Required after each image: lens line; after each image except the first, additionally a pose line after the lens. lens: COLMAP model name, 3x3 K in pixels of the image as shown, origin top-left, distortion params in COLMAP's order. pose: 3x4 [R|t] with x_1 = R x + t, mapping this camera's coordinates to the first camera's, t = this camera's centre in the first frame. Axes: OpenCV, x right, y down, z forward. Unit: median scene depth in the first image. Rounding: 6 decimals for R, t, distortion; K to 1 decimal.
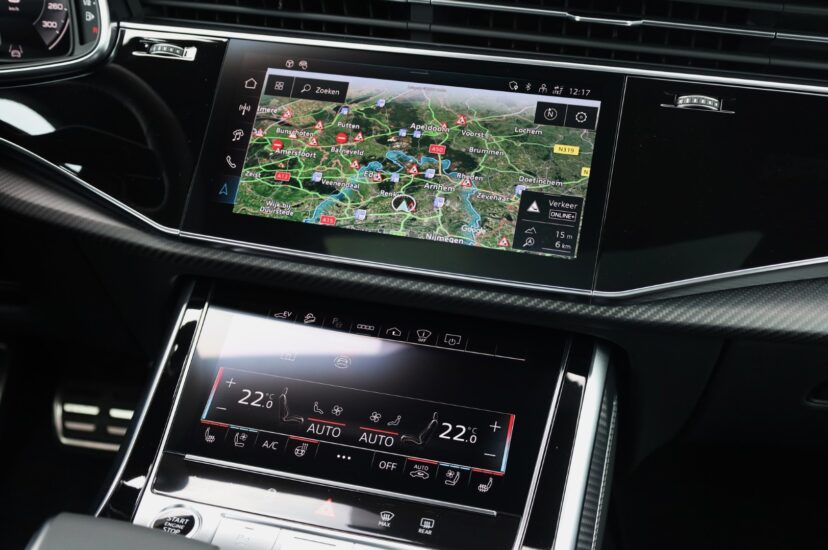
lens RADIAL K [[1516.1, 0, 414.0], [0, 1516.1, 275.0], [0, 0, 1]] dist [-0.012958, 3.400540]
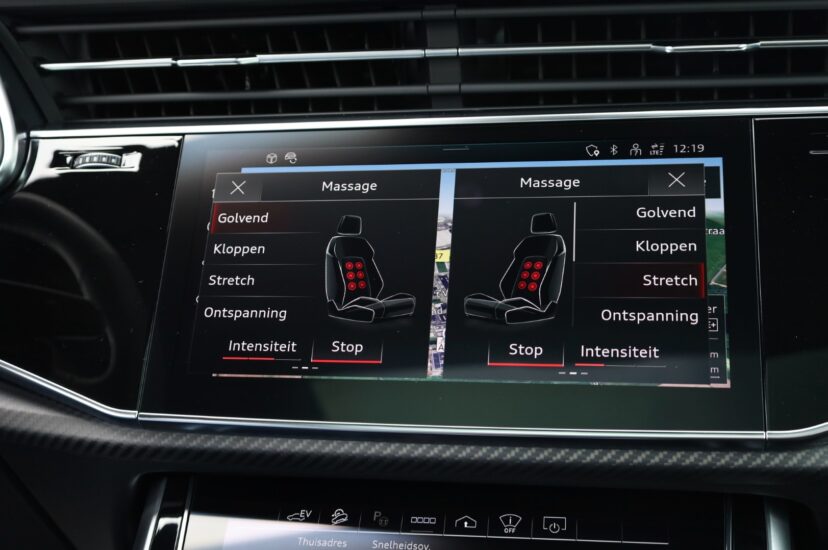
lens RADIAL K [[1747.2, 0, 414.0], [0, 1747.2, 275.0], [0, 0, 1]] dist [0.002895, 3.048806]
pose [[0.993686, -0.111947, 0.007514, -0.027898], [0.112162, 0.989388, -0.092368, -0.002372], [0.002906, 0.092628, 0.995697, 0.192926]]
